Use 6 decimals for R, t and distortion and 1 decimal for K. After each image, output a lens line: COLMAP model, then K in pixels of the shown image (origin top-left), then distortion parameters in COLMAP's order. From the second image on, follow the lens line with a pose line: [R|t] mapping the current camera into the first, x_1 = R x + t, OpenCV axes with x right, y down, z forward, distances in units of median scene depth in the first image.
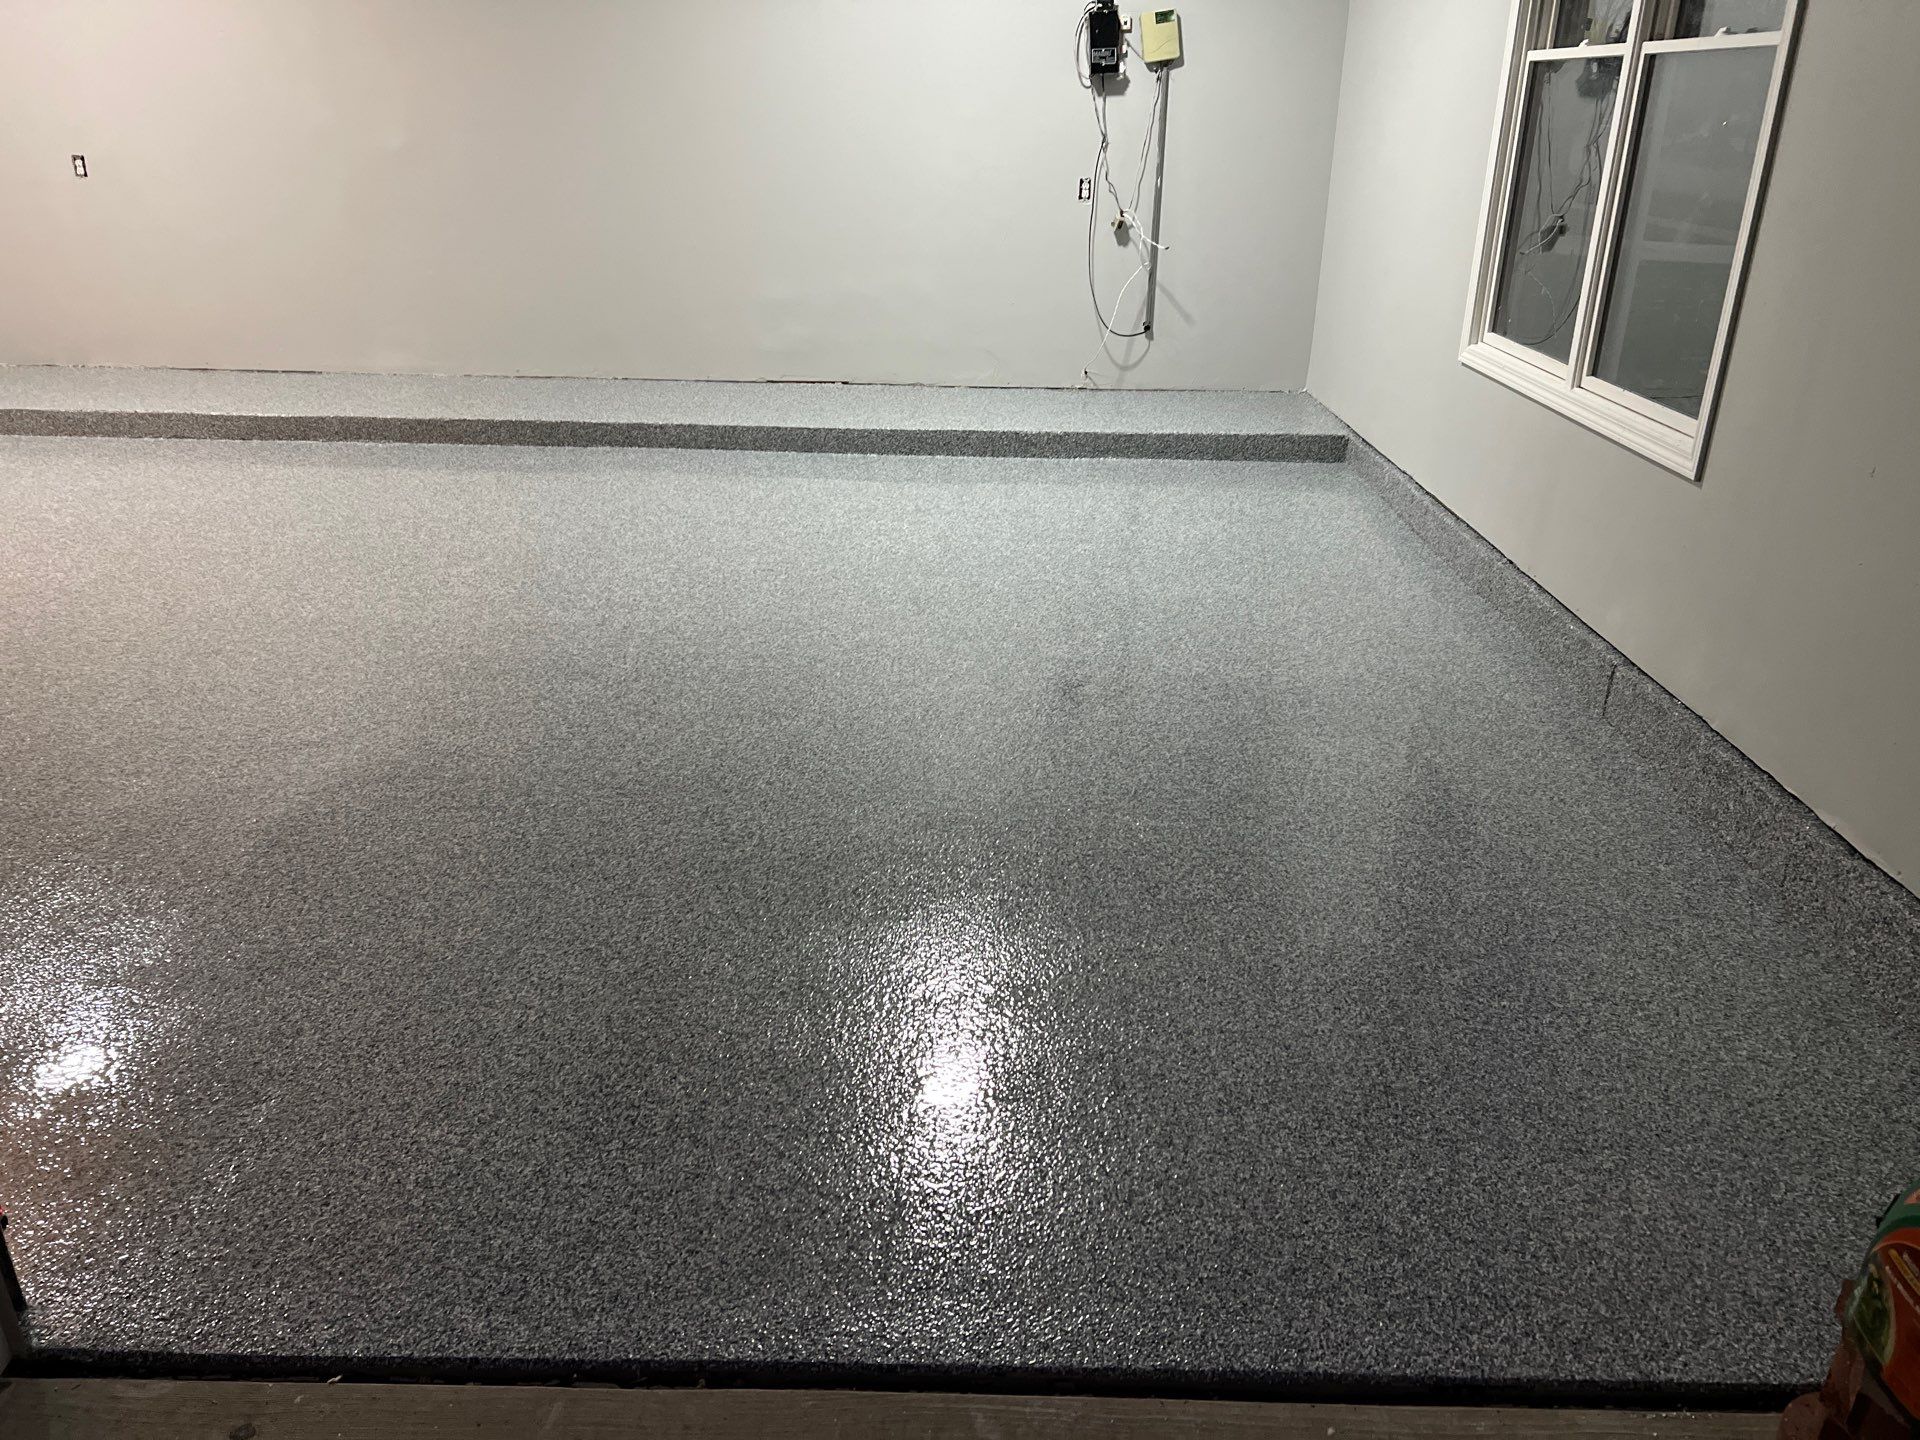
lens RADIAL K [[1453.7, 0, 962.9], [0, 1453.7, 712.6], [0, 0, 1]] dist [0.044671, -0.055327]
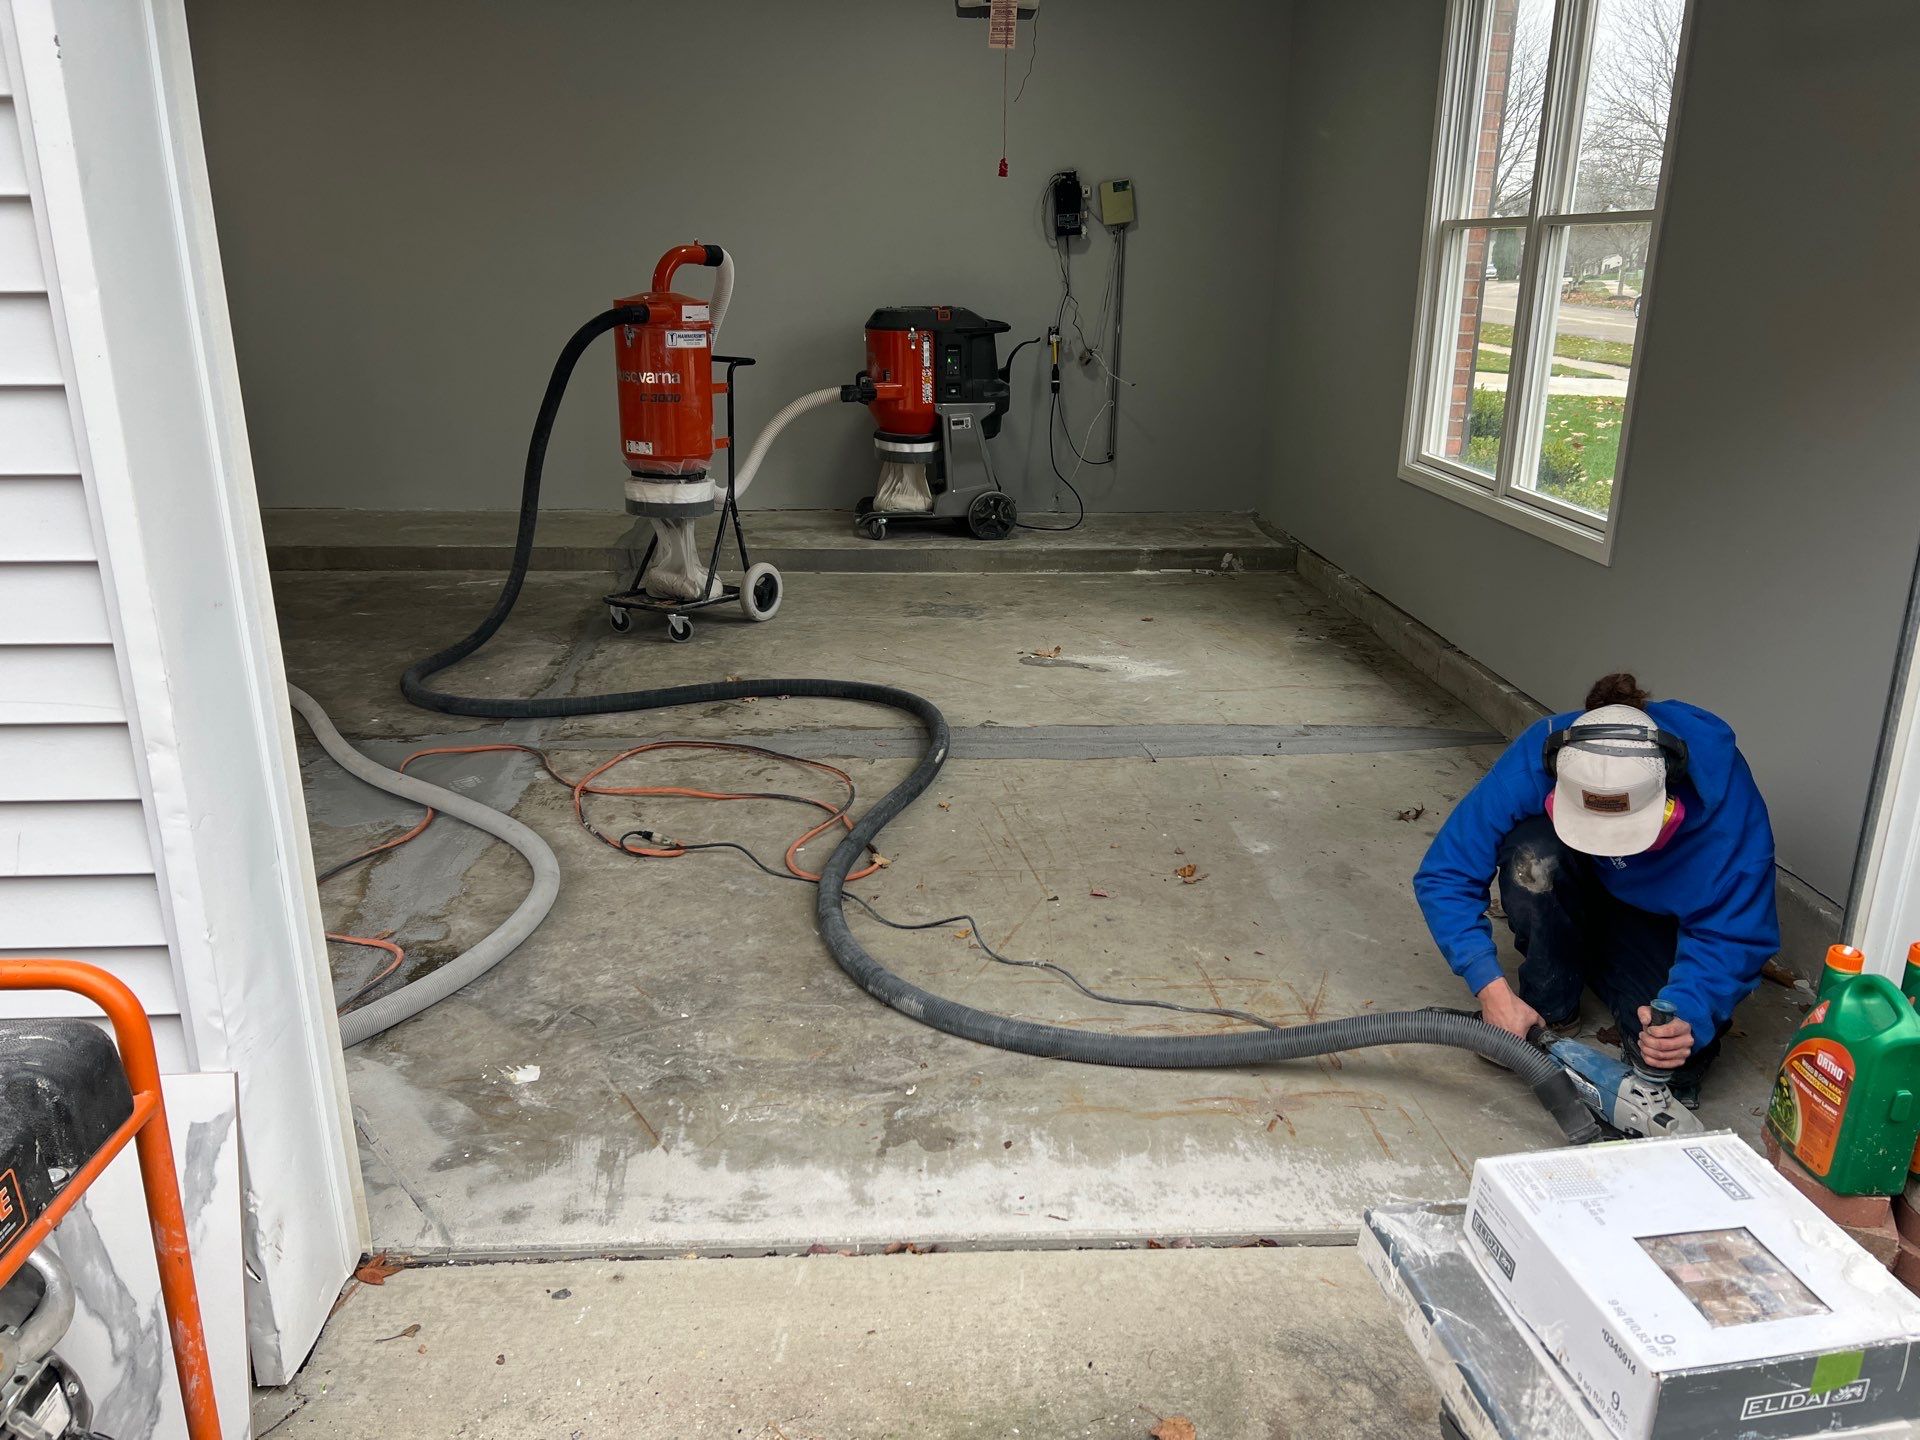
lens RADIAL K [[1453.7, 0, 969.3], [0, 1453.7, 724.9], [0, 0, 1]] dist [0.044671, -0.055327]
pose [[0.998218, -0.025121, 0.054132, -0.073562], [0.029453, 0.996297, -0.080773, 0.041383], [-0.051902, 0.082223, 0.995261, -0.126320]]
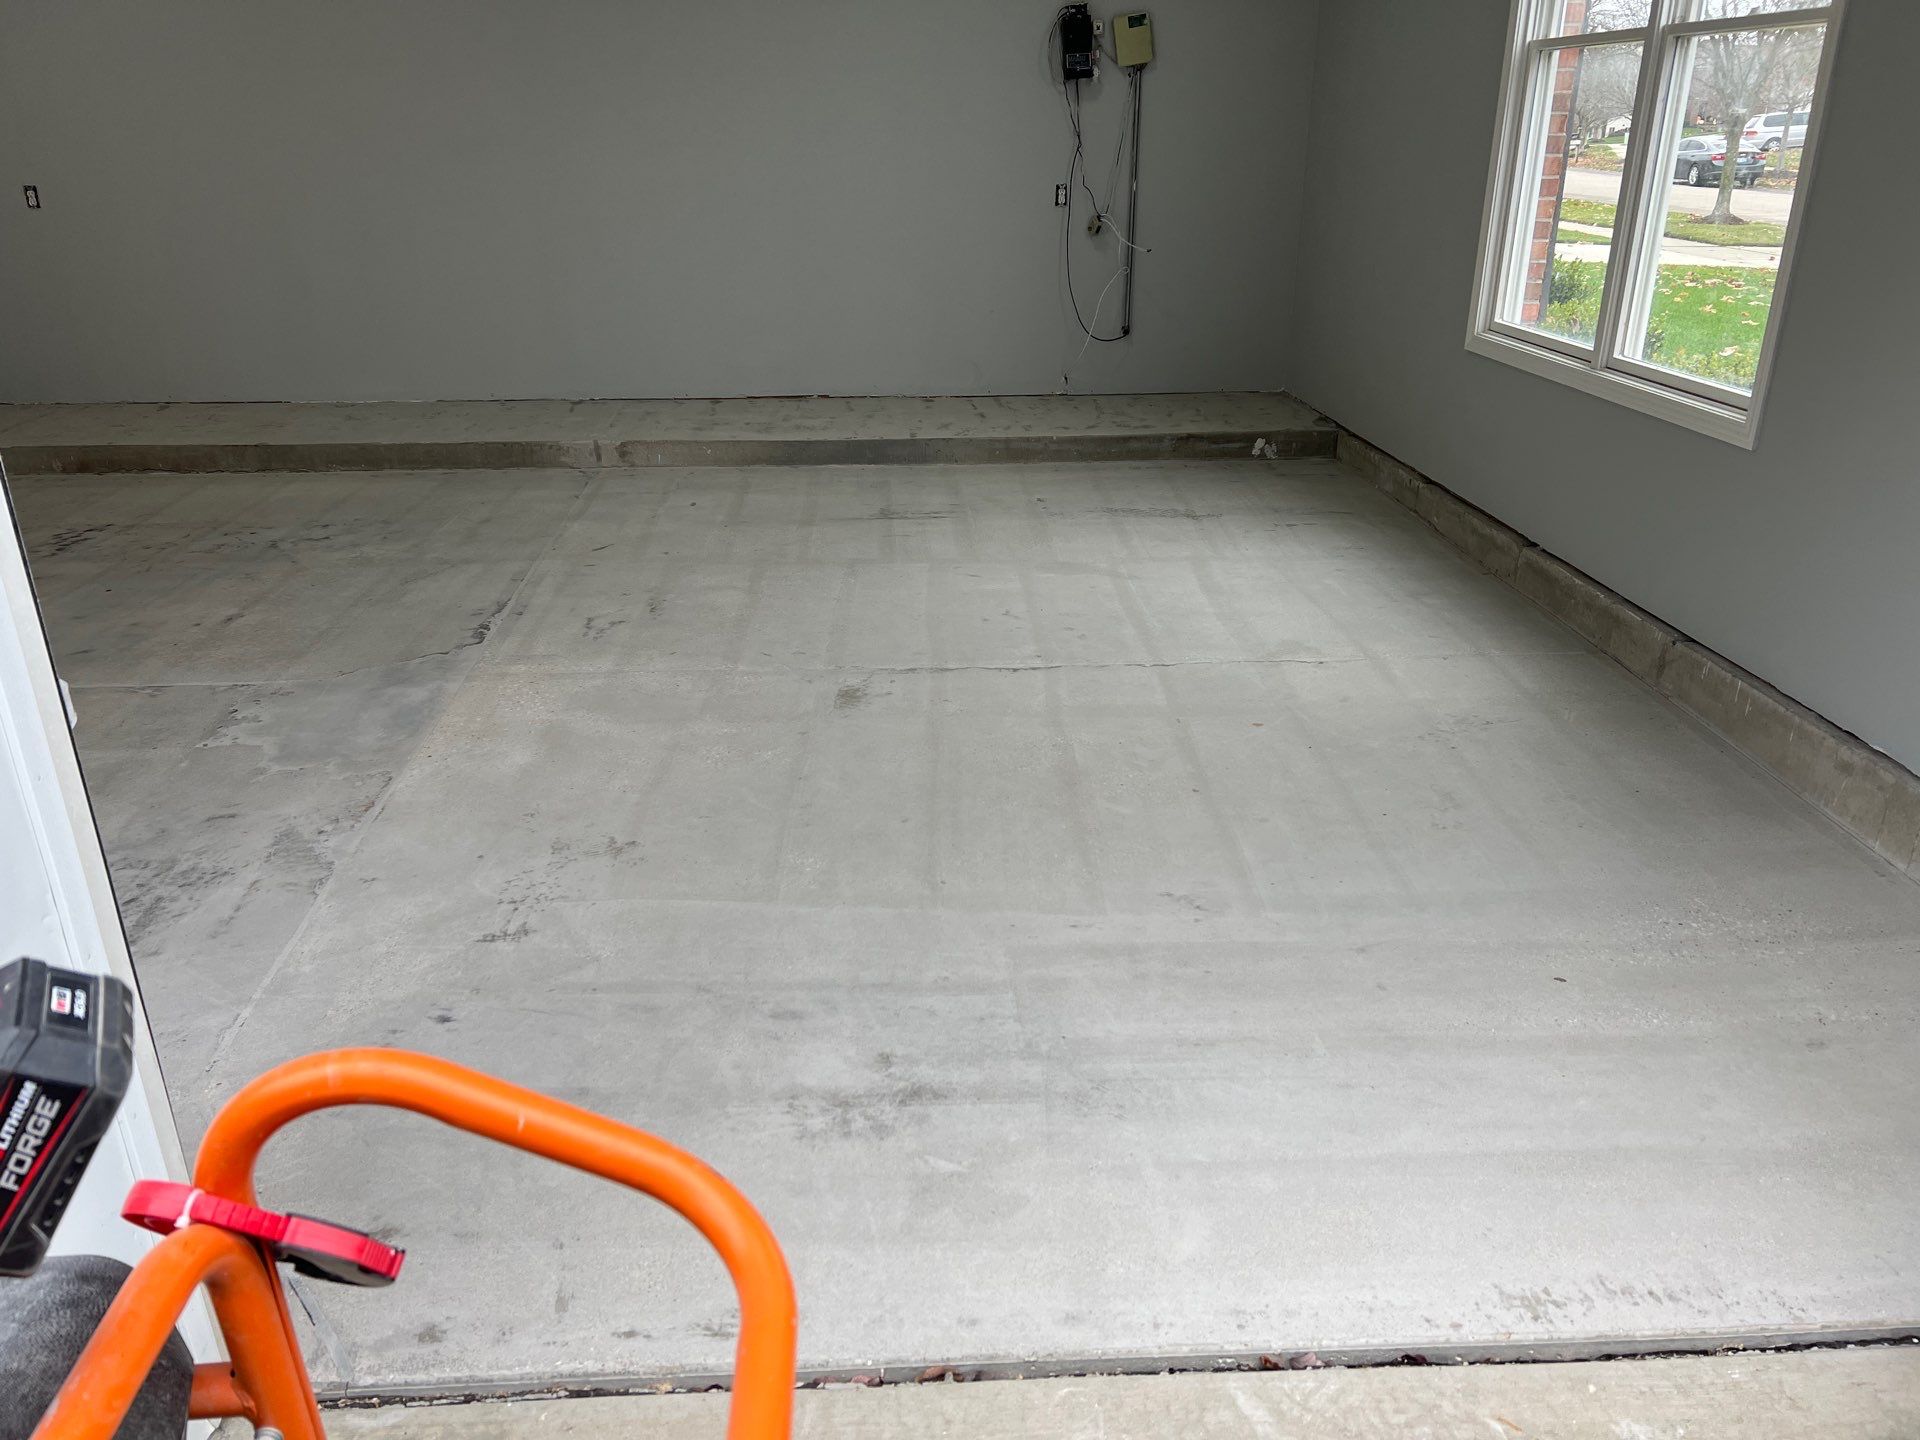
lens RADIAL K [[1453.7, 0, 958.2], [0, 1453.7, 727.1], [0, 0, 1]] dist [0.044671, -0.055327]
pose [[0.997766, -0.043825, 0.050419, -0.081345], [0.044064, 0.999022, -0.003636, 0.010292], [-0.050211, 0.005850, 0.998722, 0.008099]]
